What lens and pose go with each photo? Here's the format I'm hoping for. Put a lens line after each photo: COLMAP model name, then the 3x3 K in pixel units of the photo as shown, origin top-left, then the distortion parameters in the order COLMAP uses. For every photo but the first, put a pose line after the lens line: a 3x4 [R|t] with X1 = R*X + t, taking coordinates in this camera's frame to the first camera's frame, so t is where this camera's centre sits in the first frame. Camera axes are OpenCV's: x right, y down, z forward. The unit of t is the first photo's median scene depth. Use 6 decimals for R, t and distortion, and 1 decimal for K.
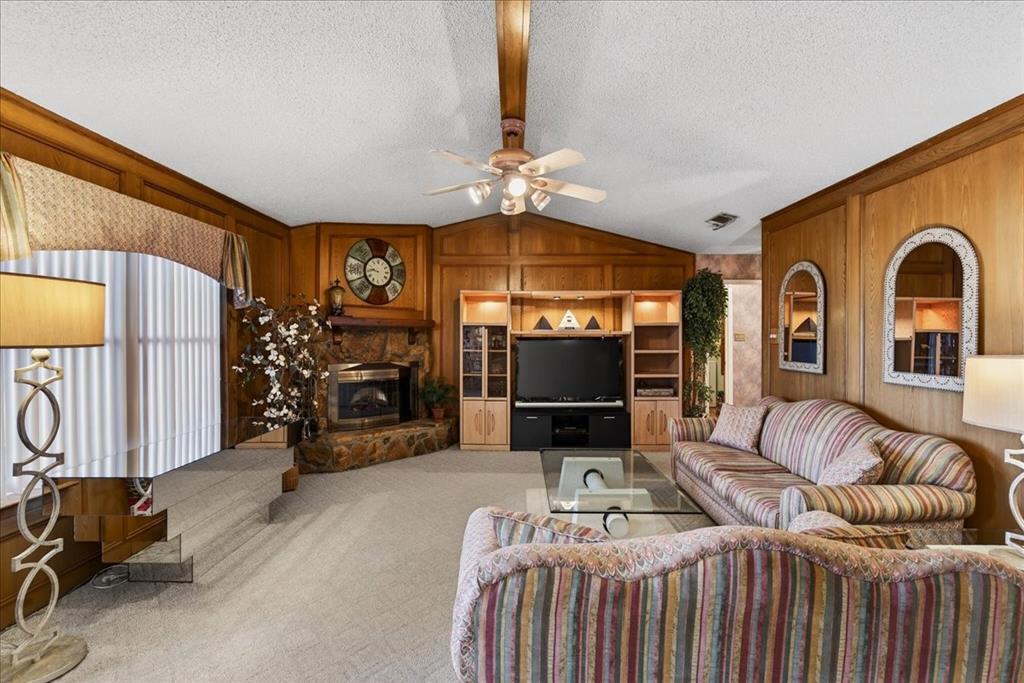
lens RADIAL K [[457.3, 0, 516.5], [0, 457.3, 341.8], [0, 0, 1]] dist [-0.004709, 0.001736]
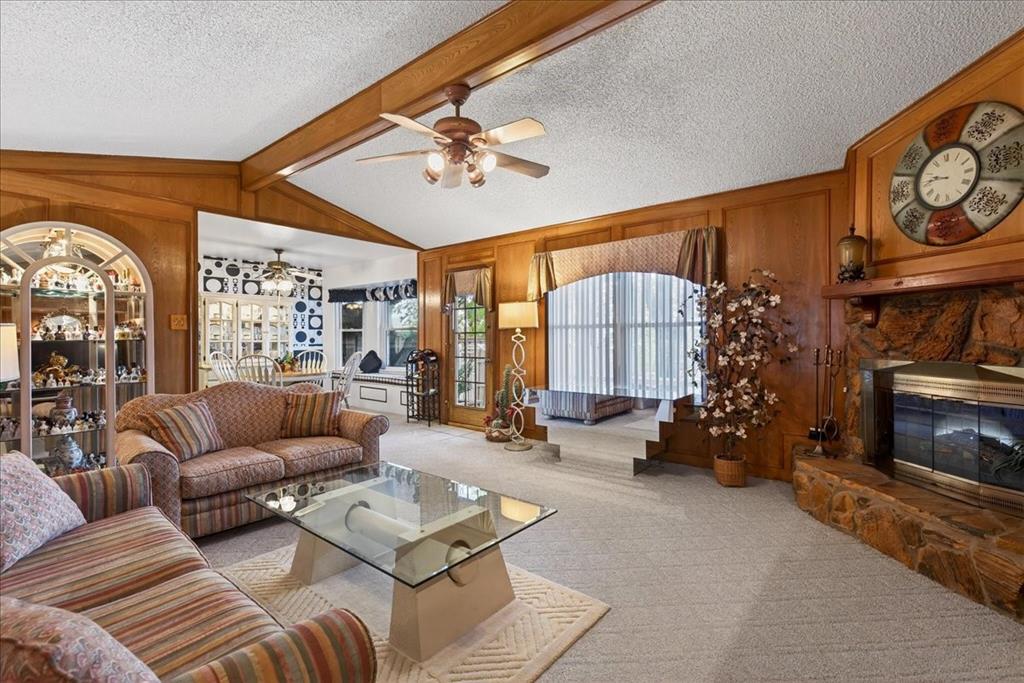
lens RADIAL K [[457.3, 0, 510.5], [0, 457.3, 339.0], [0, 0, 1]] dist [-0.004709, 0.001736]
pose [[-0.638479, 0.007234, -0.769605, 0.368287], [0.000901, 0.999962, 0.008652, 0.015722], [0.769639, 0.004831, -0.638461, 0.932003]]
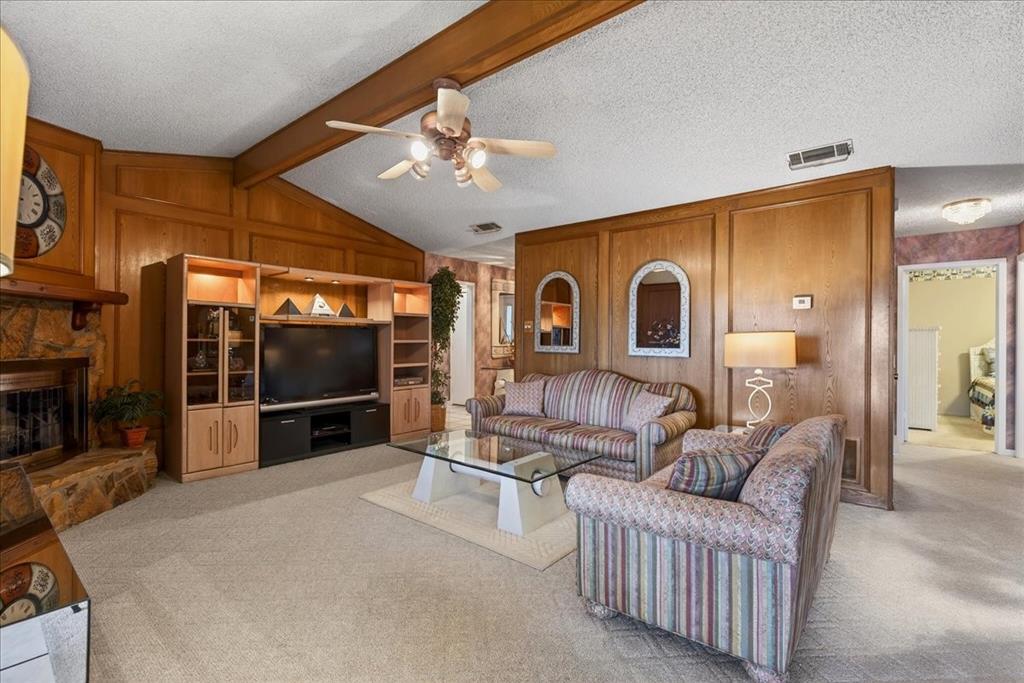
lens RADIAL K [[457.3, 0, 515.4], [0, 457.3, 339.0], [0, 0, 1]] dist [-0.004709, 0.001736]
pose [[0.629854, 0.004276, 0.776702, -0.347191], [0.000511, 0.999982, -0.005919, 0.022720], [-0.776713, 0.004125, 0.629841, 0.169126]]
